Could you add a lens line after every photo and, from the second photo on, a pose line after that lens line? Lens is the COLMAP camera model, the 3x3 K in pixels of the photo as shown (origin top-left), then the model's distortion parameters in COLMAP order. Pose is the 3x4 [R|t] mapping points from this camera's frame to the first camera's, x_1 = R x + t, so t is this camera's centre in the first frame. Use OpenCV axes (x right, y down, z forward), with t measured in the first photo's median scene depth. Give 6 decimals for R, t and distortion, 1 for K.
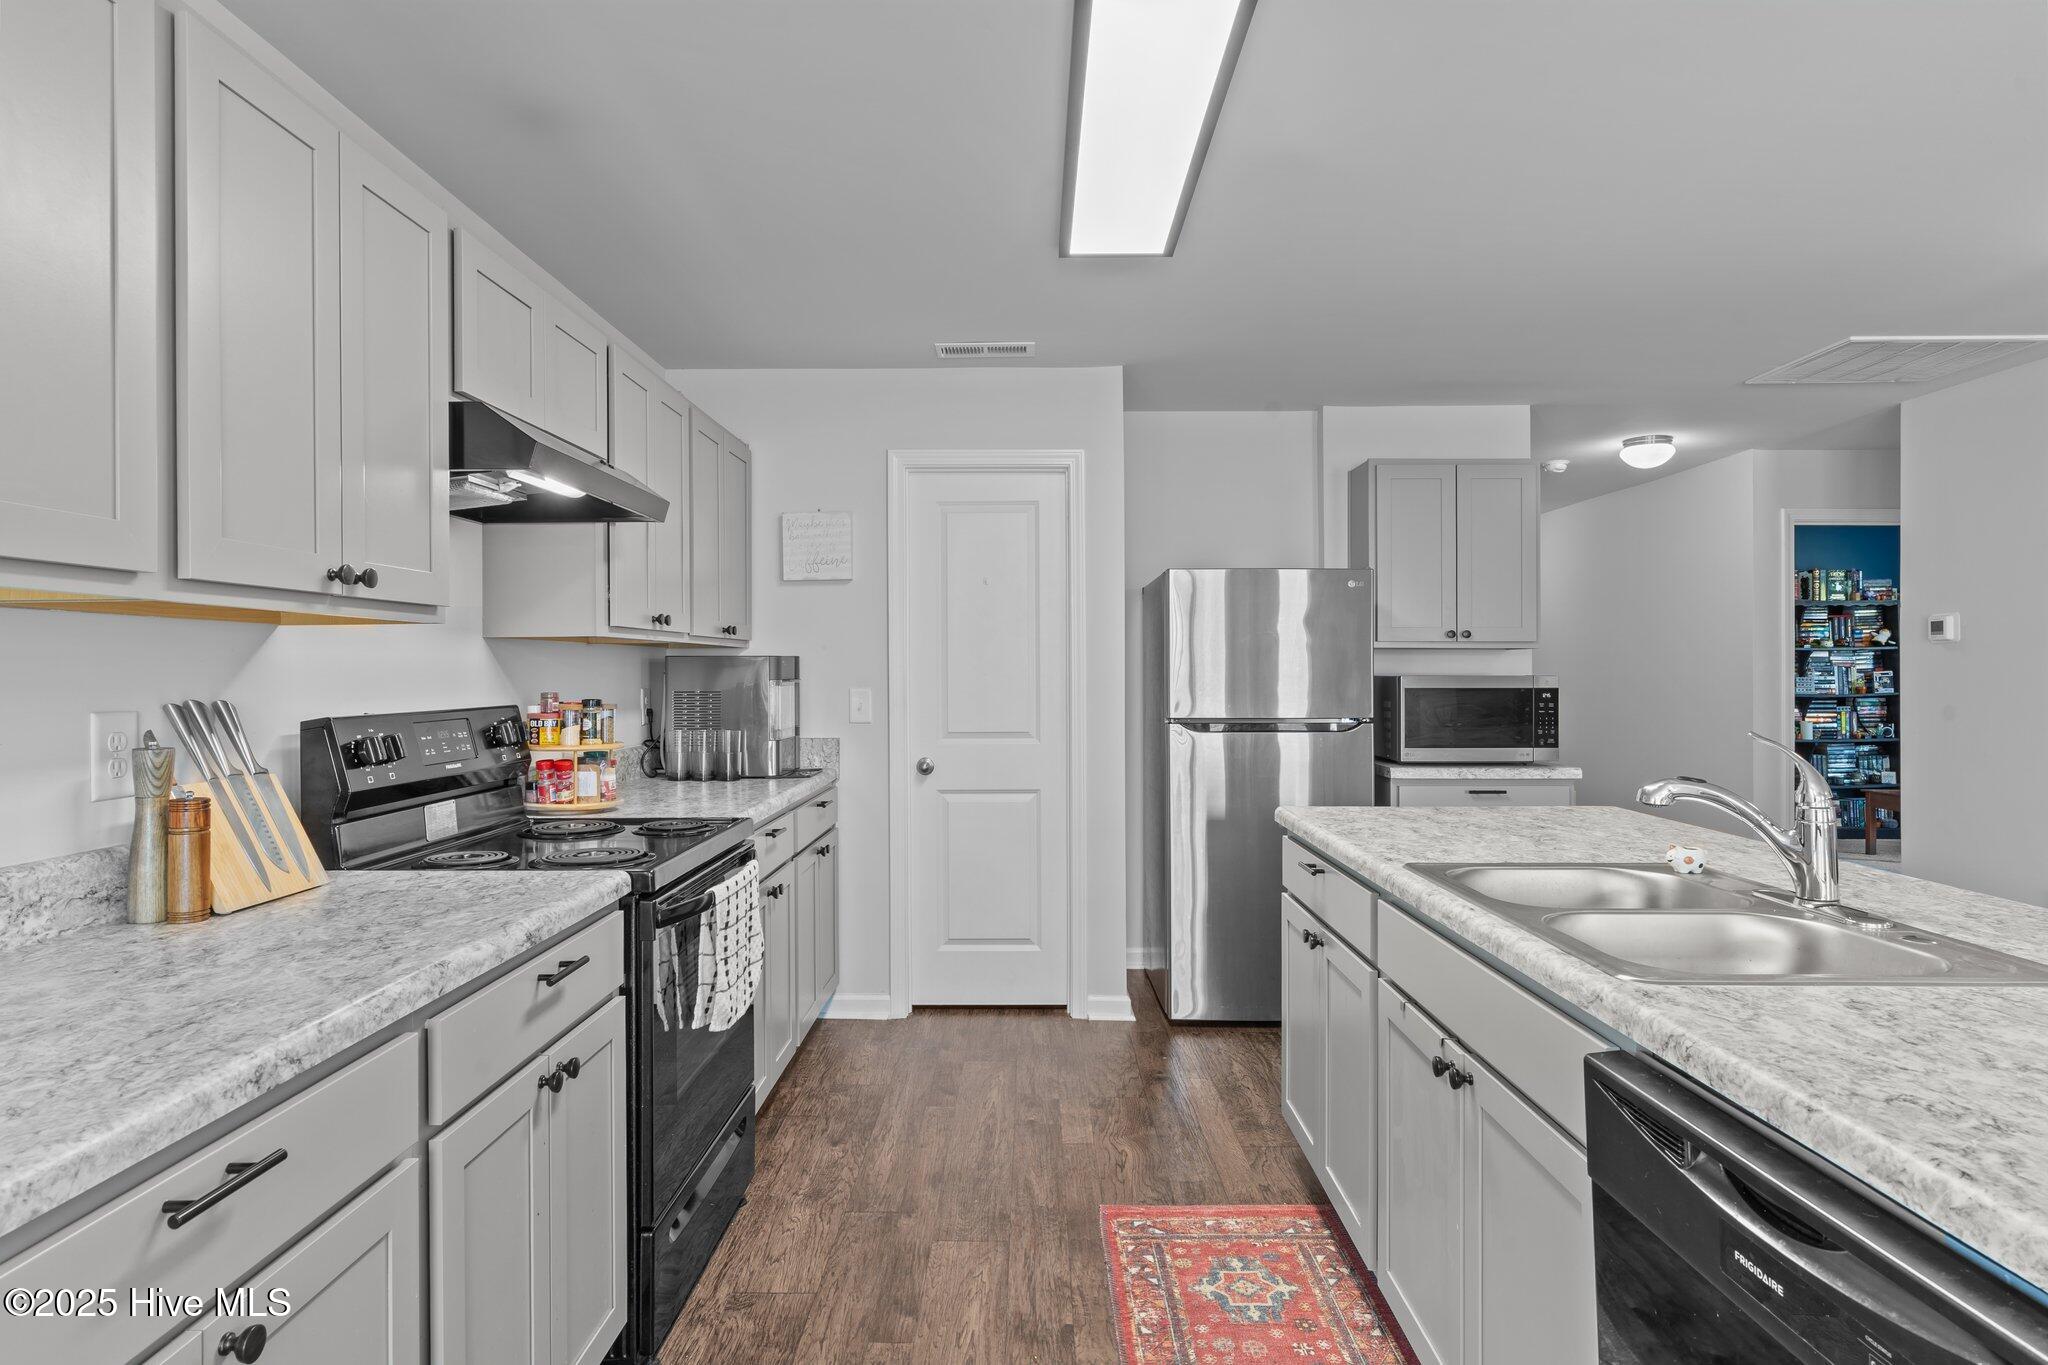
lens RADIAL K [[1153.3, 0, 1026.2], [0, 1153.3, 662.8], [0, 0, 1]] dist [0.009118, 0.000266]
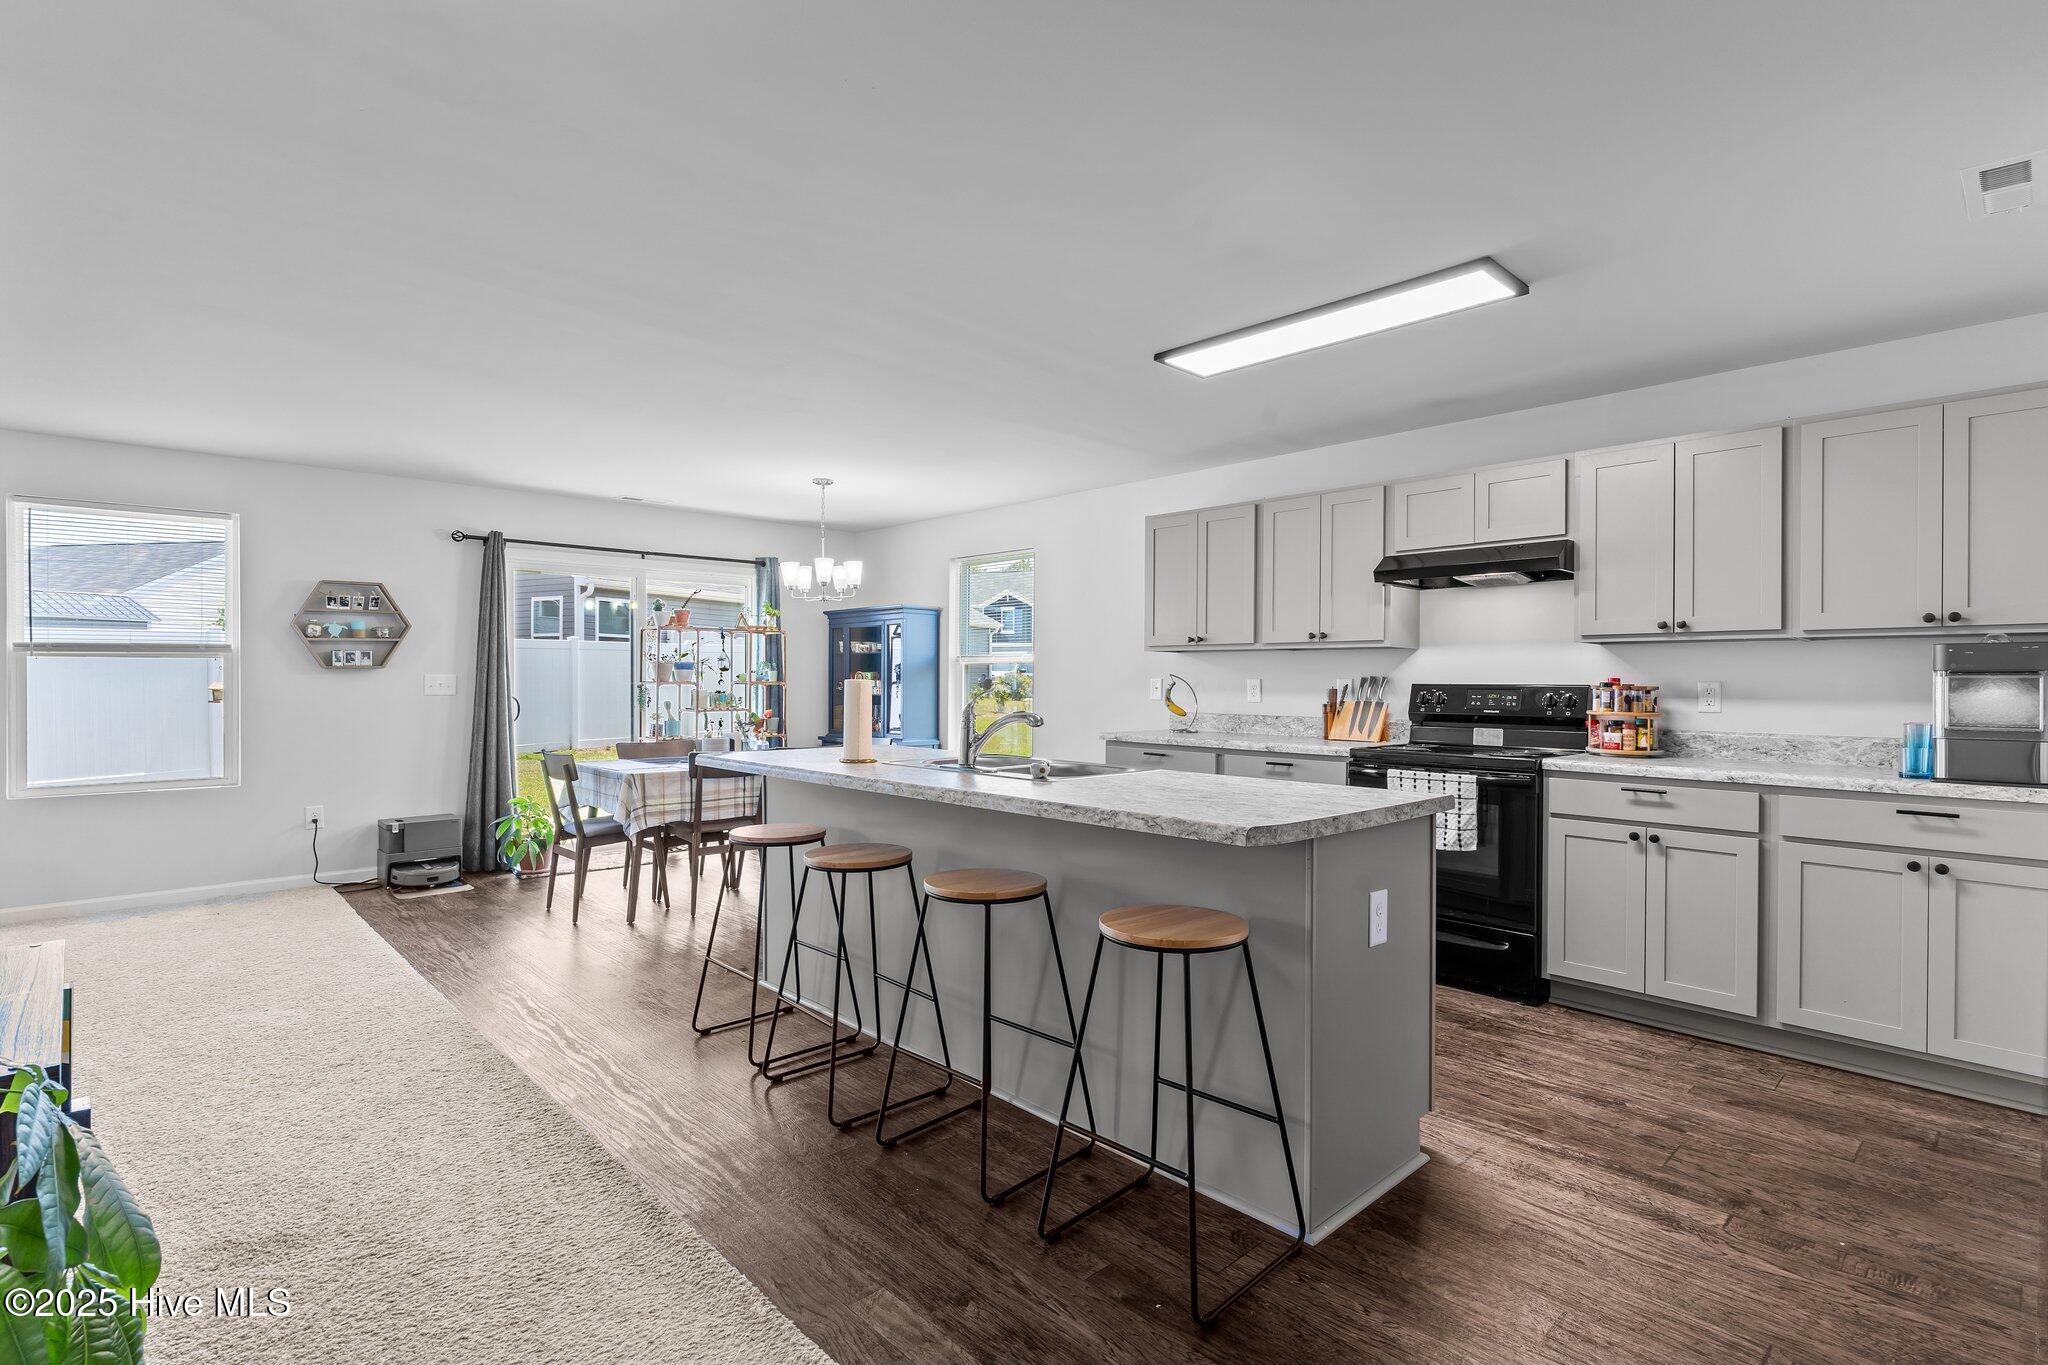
lens RADIAL K [[984.2, 0, 1017.4], [0, 984.2, 681.7], [0, 0, 1]] dist [0.009574, -0.005712]
pose [[-0.726659, 0.002627, -0.686993, 0.819330], [0.002196, 0.999996, 0.001502, 0.019877], [0.686994, -0.000417, -0.726663, 1.054077]]
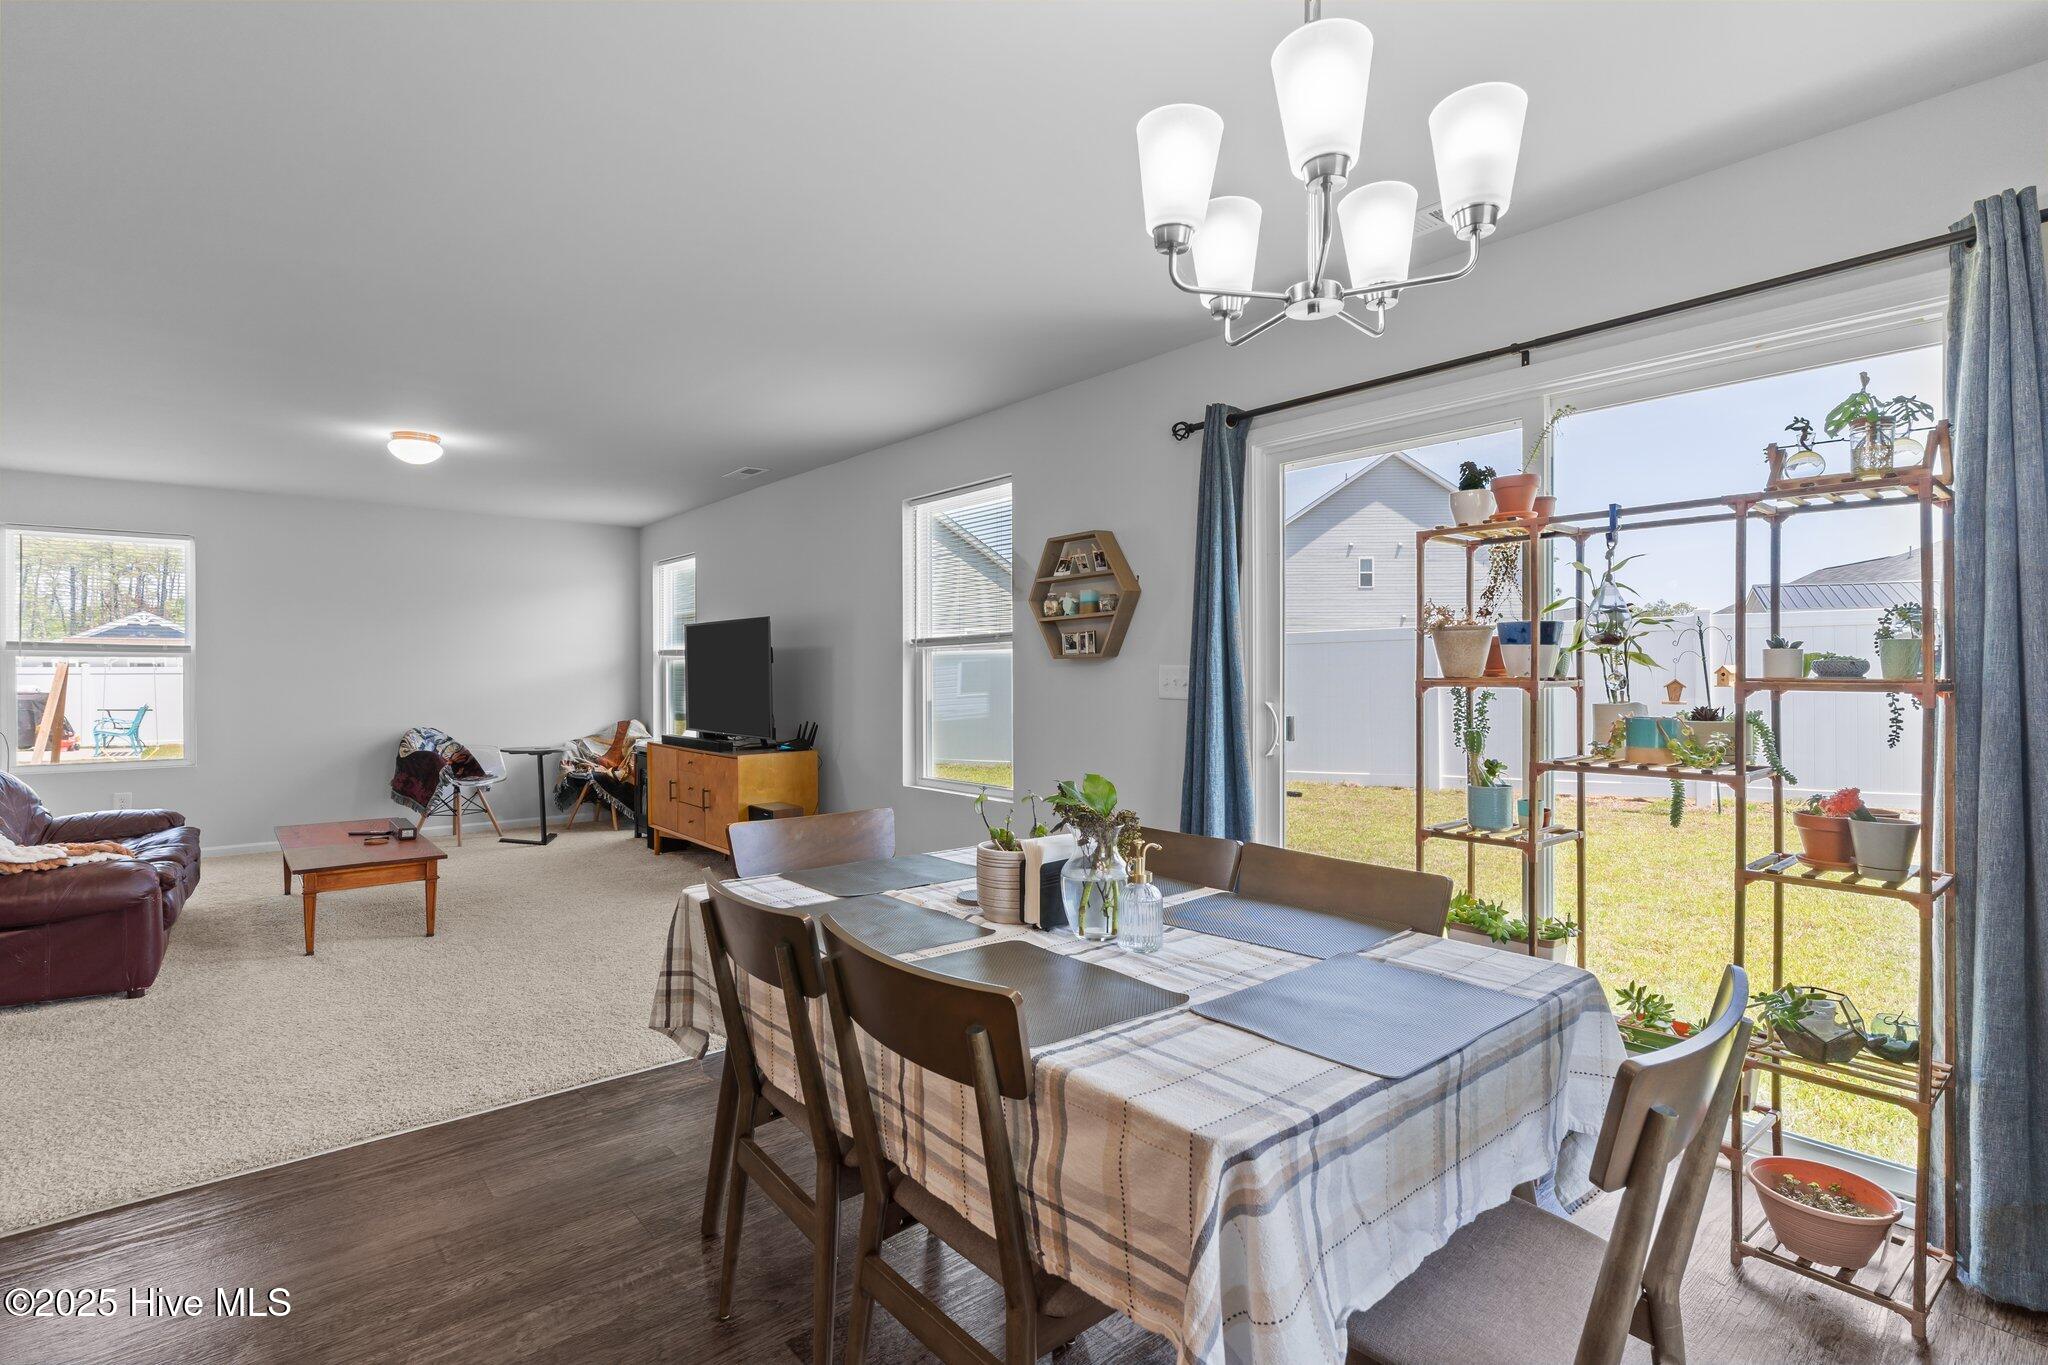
lens RADIAL K [[984.2, 0, 1018.1], [0, 984.2, 672.9], [0, 0, 1]] dist [0.009574, -0.005712]
pose [[-0.644222, 0.001260, 0.764837, -0.201973], [-0.001637, 0.999994, -0.003026, 0.018665], [-0.764837, -0.003202, -0.644216, 0.029426]]
